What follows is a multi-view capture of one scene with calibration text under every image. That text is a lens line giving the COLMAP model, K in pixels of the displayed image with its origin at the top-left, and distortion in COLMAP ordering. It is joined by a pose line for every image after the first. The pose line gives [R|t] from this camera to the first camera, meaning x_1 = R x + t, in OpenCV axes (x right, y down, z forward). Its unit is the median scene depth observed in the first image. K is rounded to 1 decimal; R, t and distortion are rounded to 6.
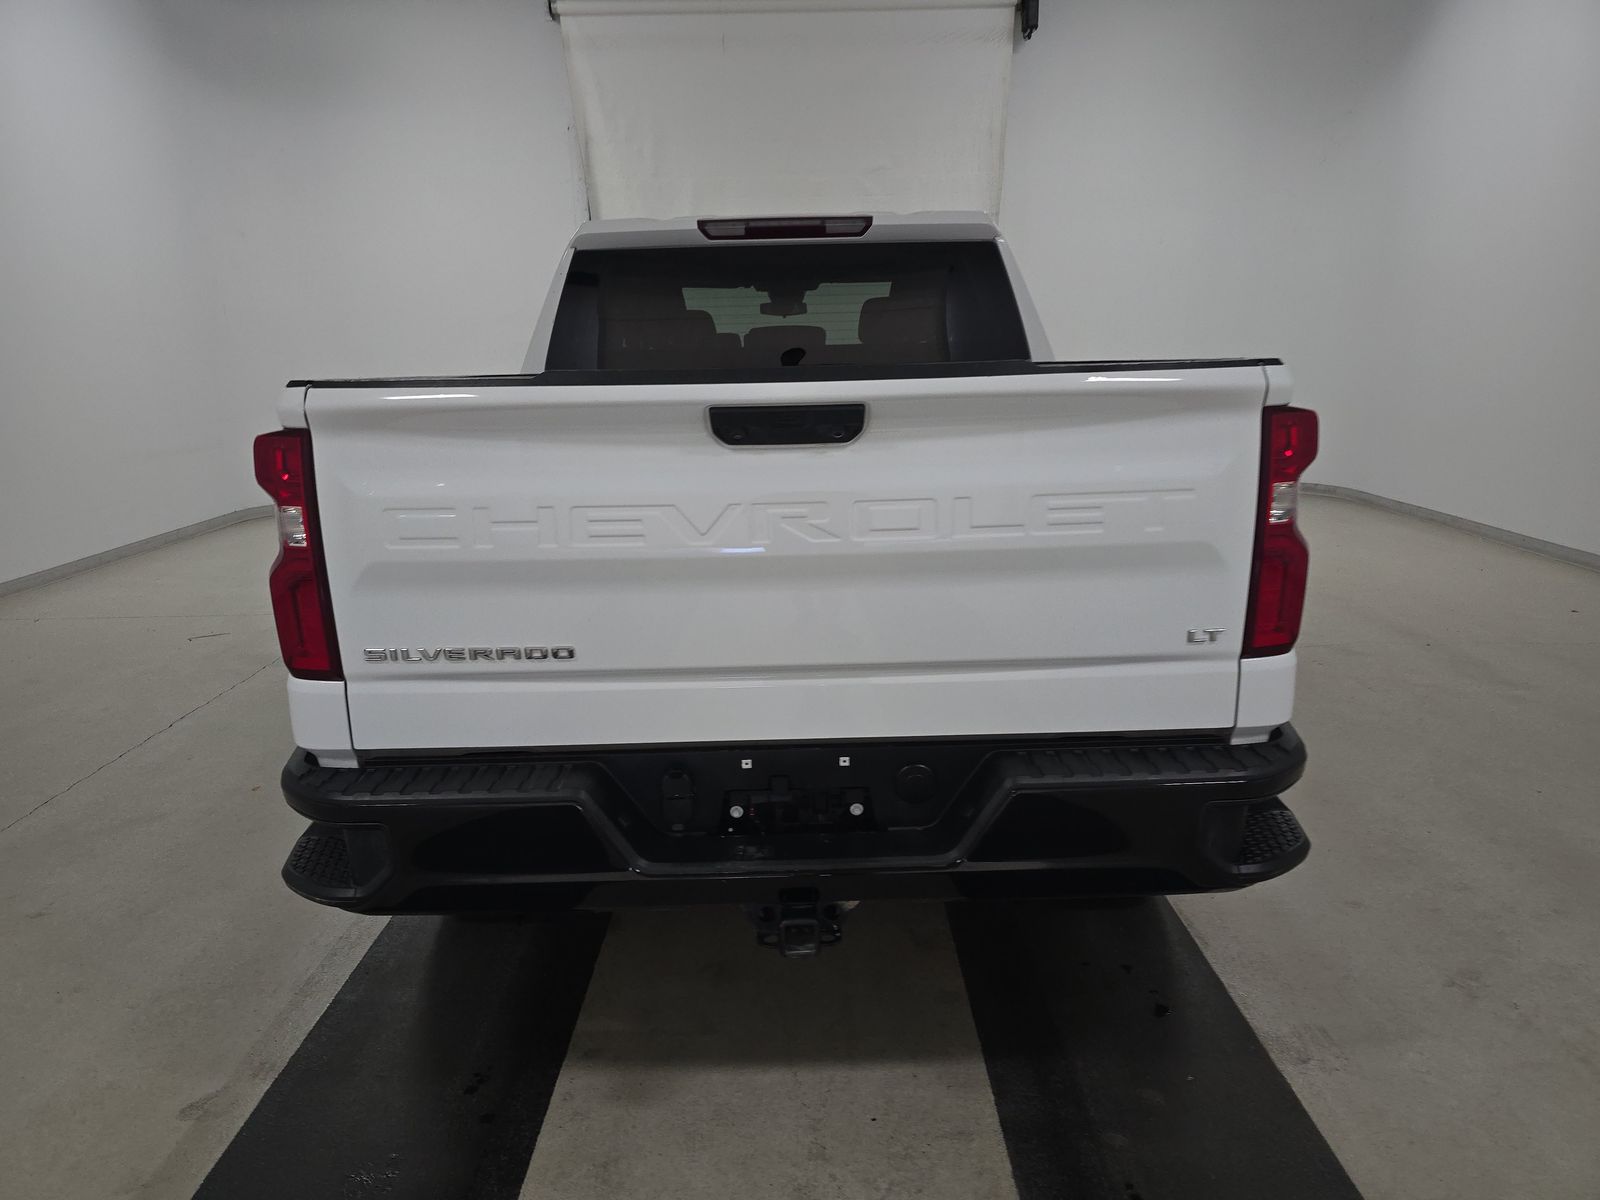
lens RADIAL K [[1063.7, 0, 800.0], [0, 1063.7, 600.0], [0, 0, 1]] dist [0.010768, -0.000160]
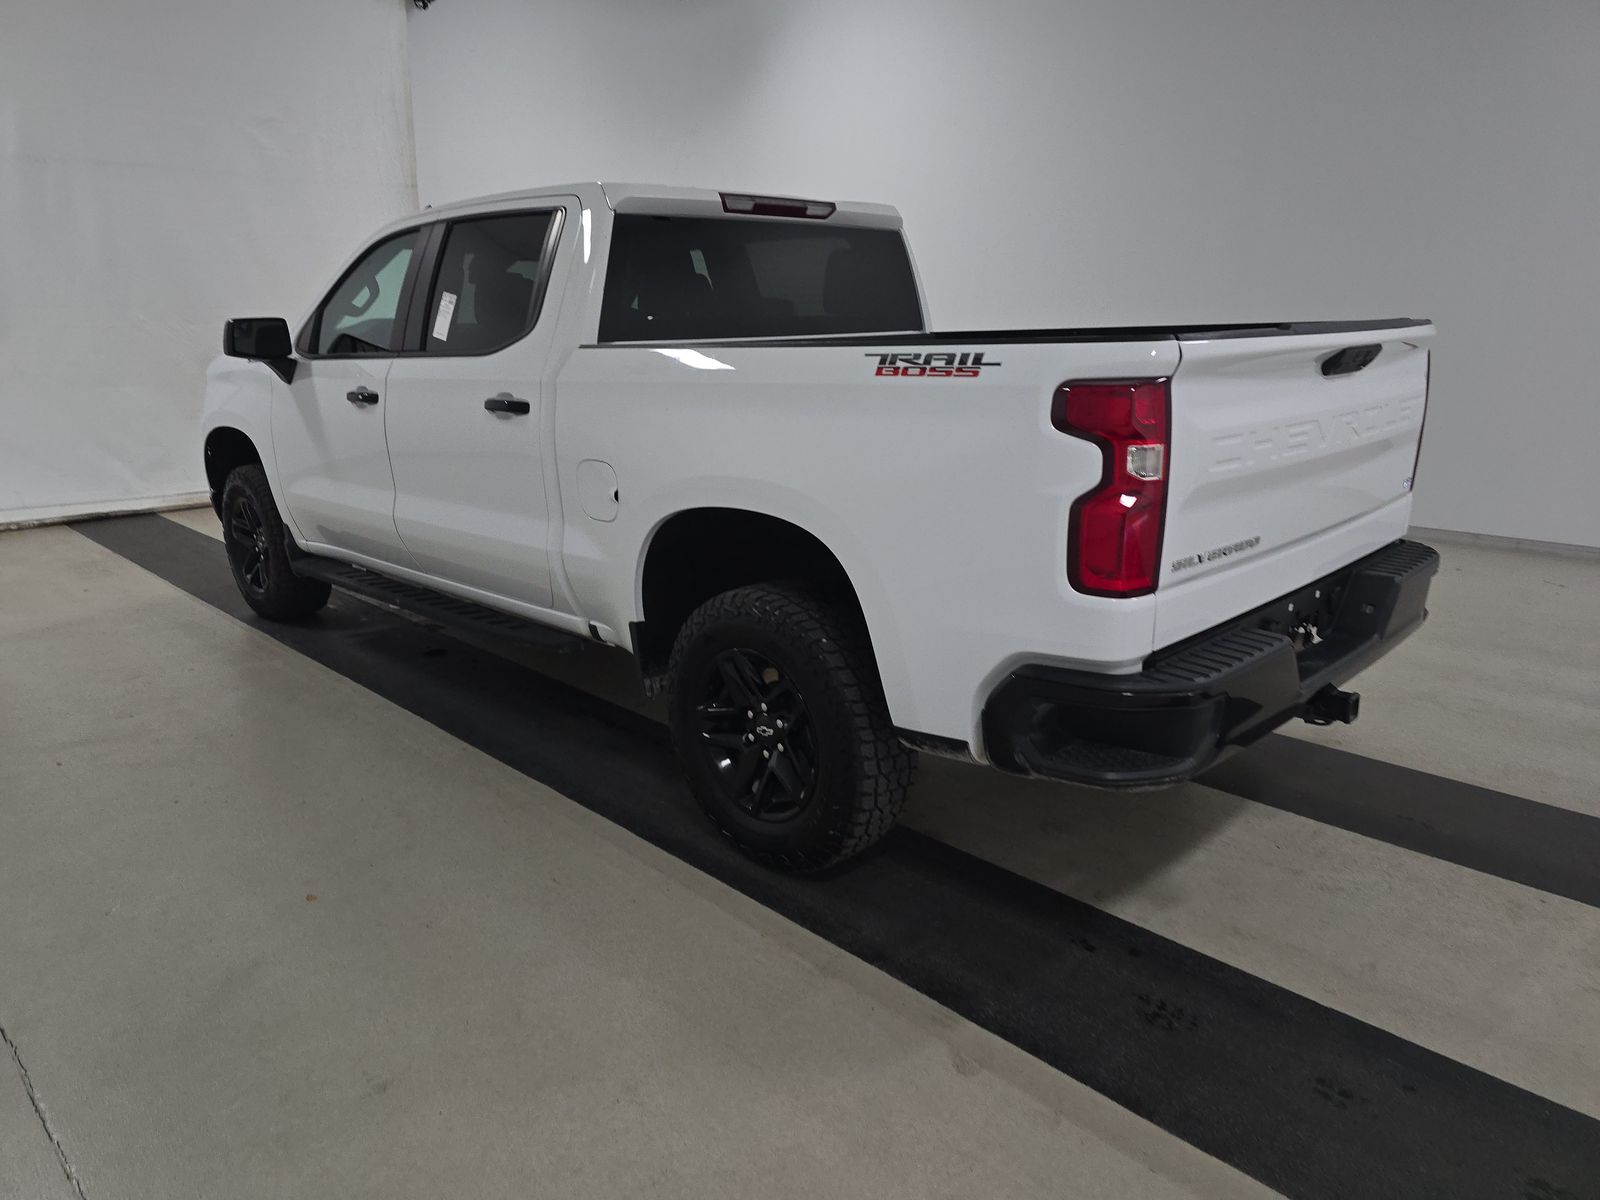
lens RADIAL K [[1063.7, 0, 800.0], [0, 1063.7, 600.0], [0, 0, 1]] dist [0.010768, -0.000160]
pose [[0.718809, -0.170858, 0.673885, -0.798952], [0.160969, 0.983892, 0.077759, -0.037470], [-0.676315, 0.052581, 0.734733, 0.213331]]
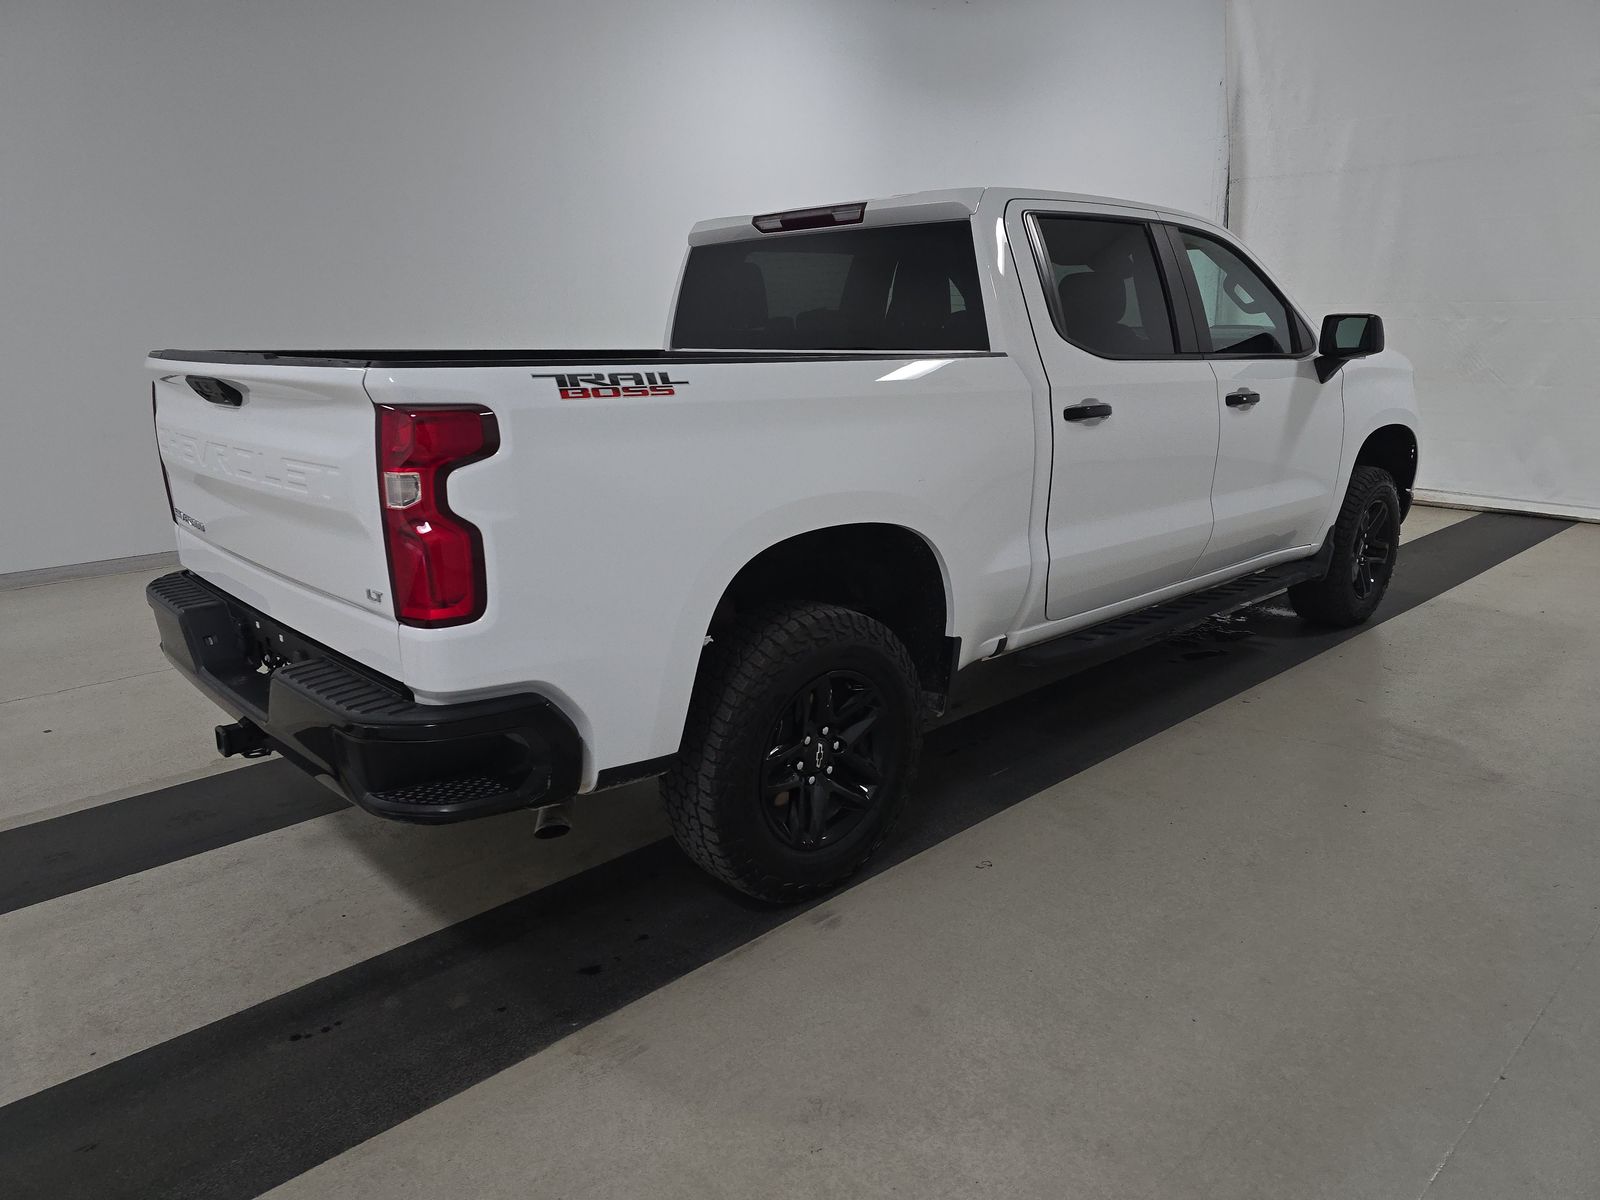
lens RADIAL K [[1063.7, 0, 800.0], [0, 1063.7, 600.0], [0, 0, 1]] dist [0.010768, -0.000160]
pose [[0.679164, 0.195023, -0.707604, 0.810827], [-0.171058, 0.979564, 0.105796, -0.088002], [0.713776, 0.049188, 0.698645, 0.271063]]
